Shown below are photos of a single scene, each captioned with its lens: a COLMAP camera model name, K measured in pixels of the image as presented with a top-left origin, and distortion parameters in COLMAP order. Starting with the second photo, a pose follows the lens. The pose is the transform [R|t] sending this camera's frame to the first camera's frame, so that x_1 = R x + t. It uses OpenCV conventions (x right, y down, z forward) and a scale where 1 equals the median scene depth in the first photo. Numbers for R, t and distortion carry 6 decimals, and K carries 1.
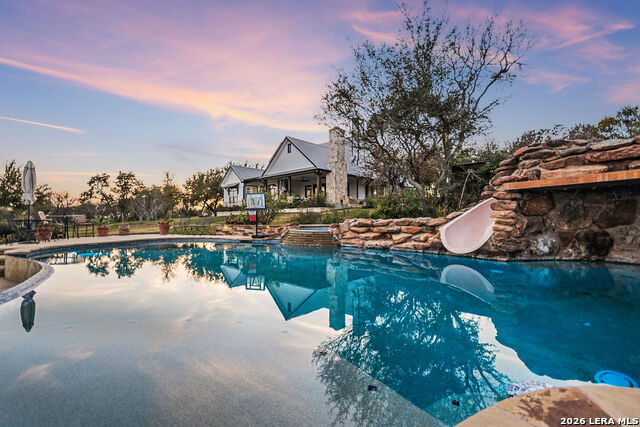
lens RADIAL K [[291.5, 0, 320.4], [0, 291.5, 214.9], [0, 0, 1]] dist [0.002429, -0.000335]
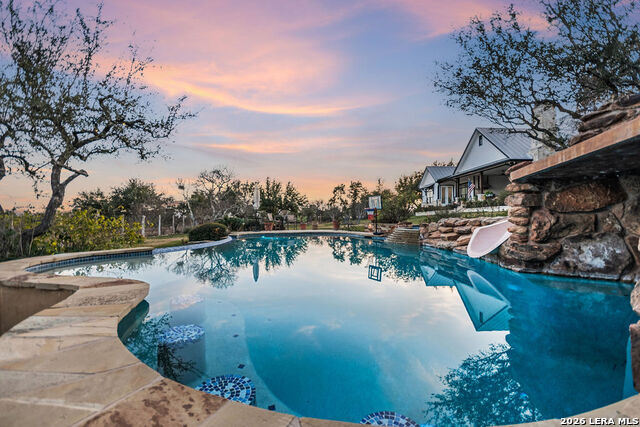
lens RADIAL K [[291.5, 0, 321.5], [0, 291.5, 214.5], [0, 0, 1]] dist [0.002429, -0.000335]
pose [[0.699721, -0.006801, -0.714384, 0.171824], [0.005292, 0.999977, -0.004336, 0.001392], [0.714397, -0.000747, 0.699741, 0.016854]]
